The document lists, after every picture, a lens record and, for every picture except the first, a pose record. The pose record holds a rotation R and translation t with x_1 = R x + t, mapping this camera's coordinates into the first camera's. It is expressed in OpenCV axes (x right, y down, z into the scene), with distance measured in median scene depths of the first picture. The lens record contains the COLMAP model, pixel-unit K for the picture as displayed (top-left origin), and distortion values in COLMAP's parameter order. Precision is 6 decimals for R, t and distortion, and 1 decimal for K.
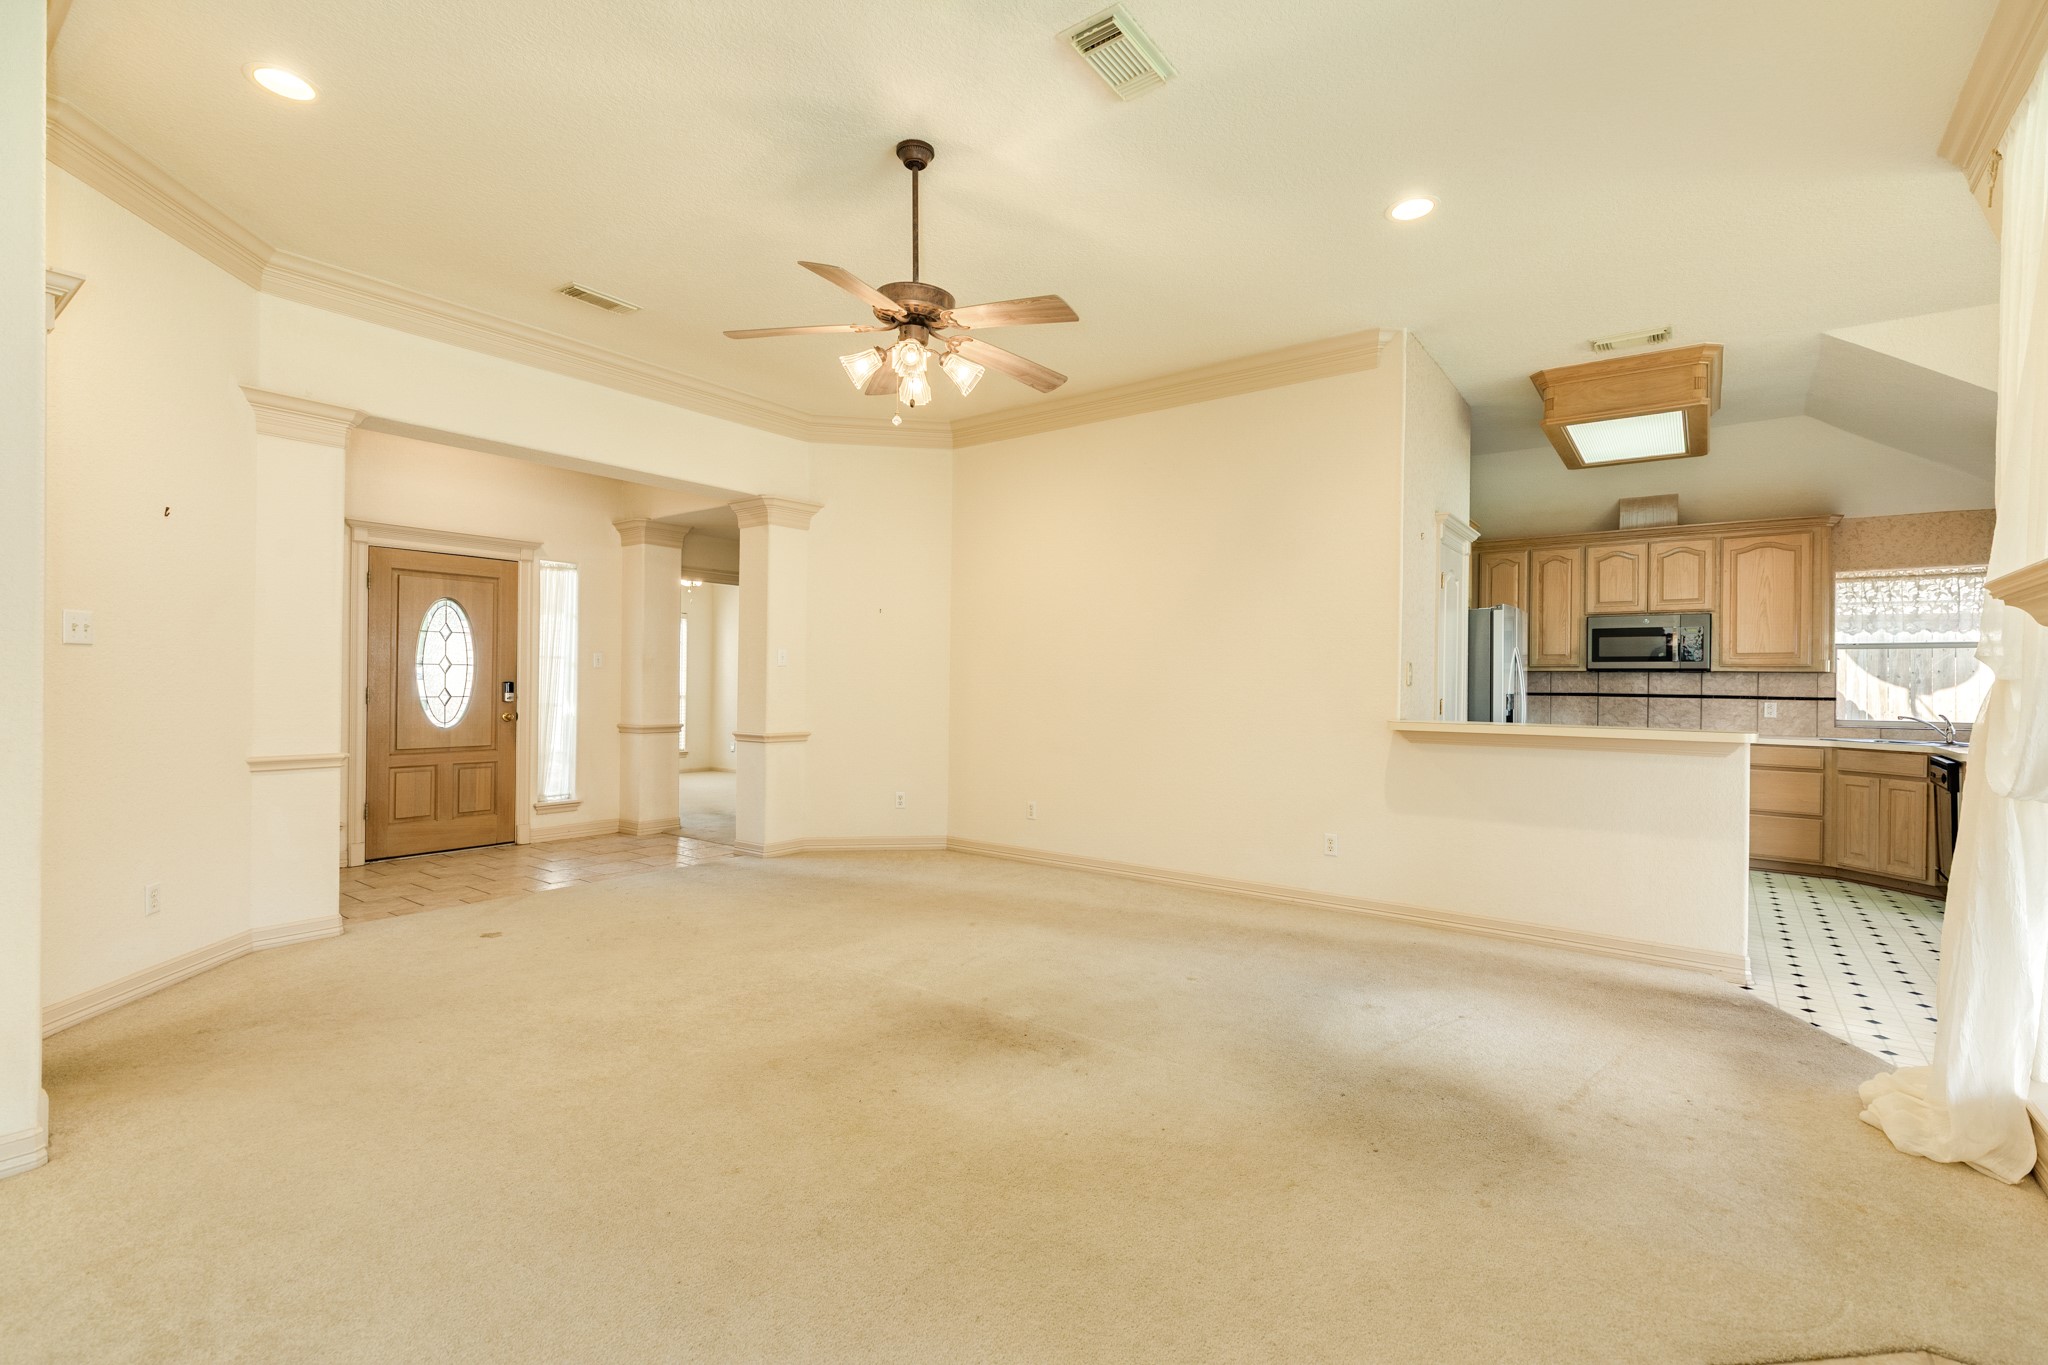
lens RADIAL K [[907.4, 0, 1021.9], [0, 907.4, 682.9], [0, 0, 1]] dist [-0.001700, -0.000236]
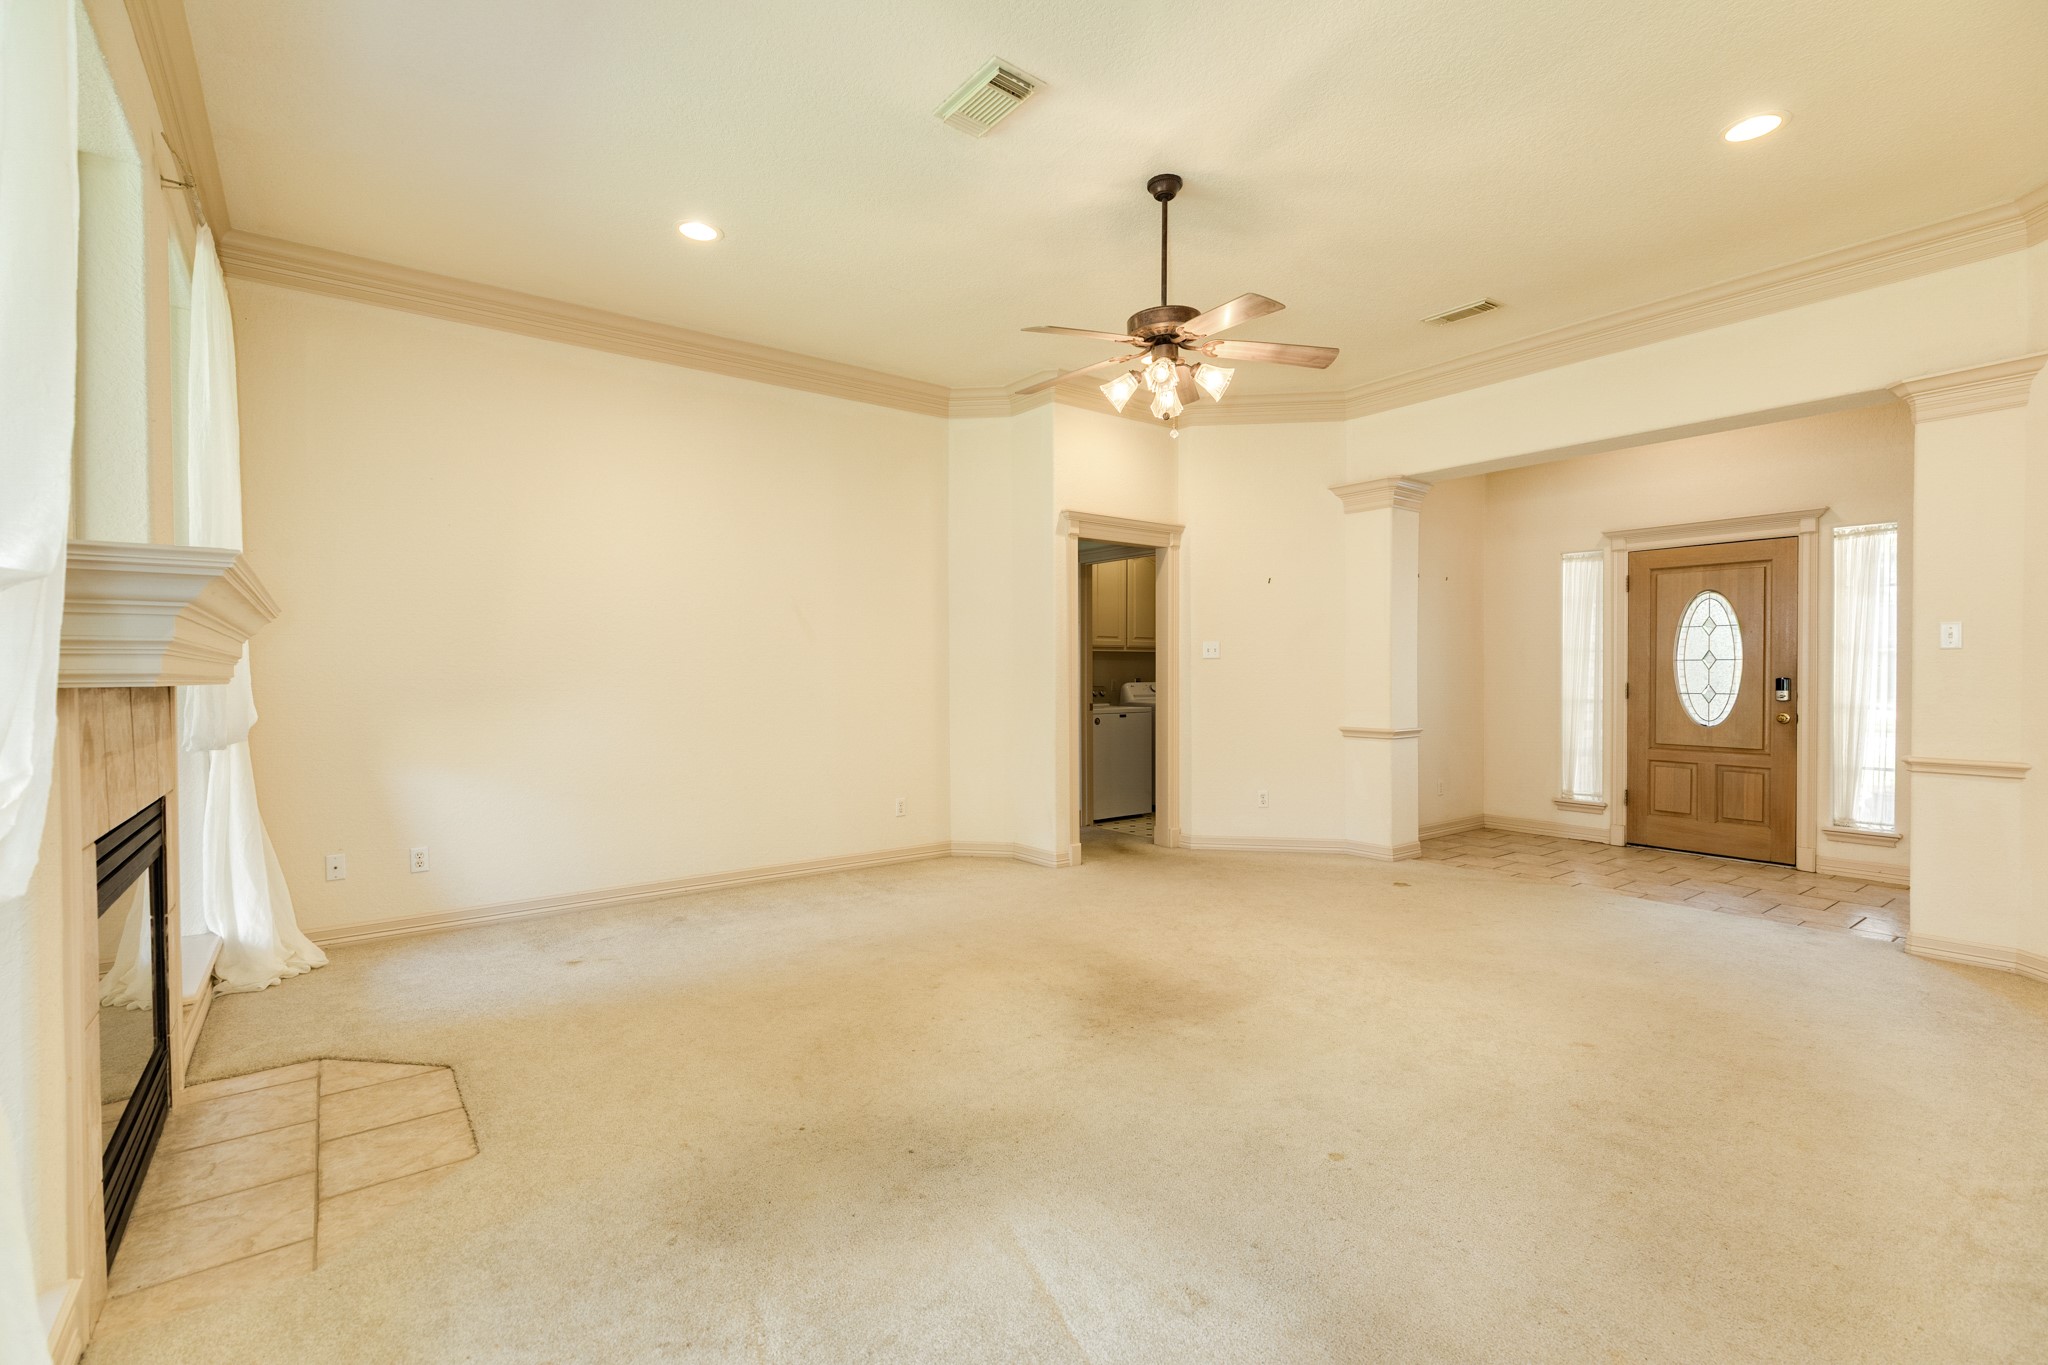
lens RADIAL K [[907.4, 0, 1027.2], [0, 907.4, 681.8], [0, 0, 1]] dist [-0.001700, -0.000236]
pose [[-0.270993, -0.001191, -0.962580, 0.472036], [-0.002753, 0.999996, -0.000462, 0.005362], [0.962577, 0.002524, -0.270996, 0.553796]]
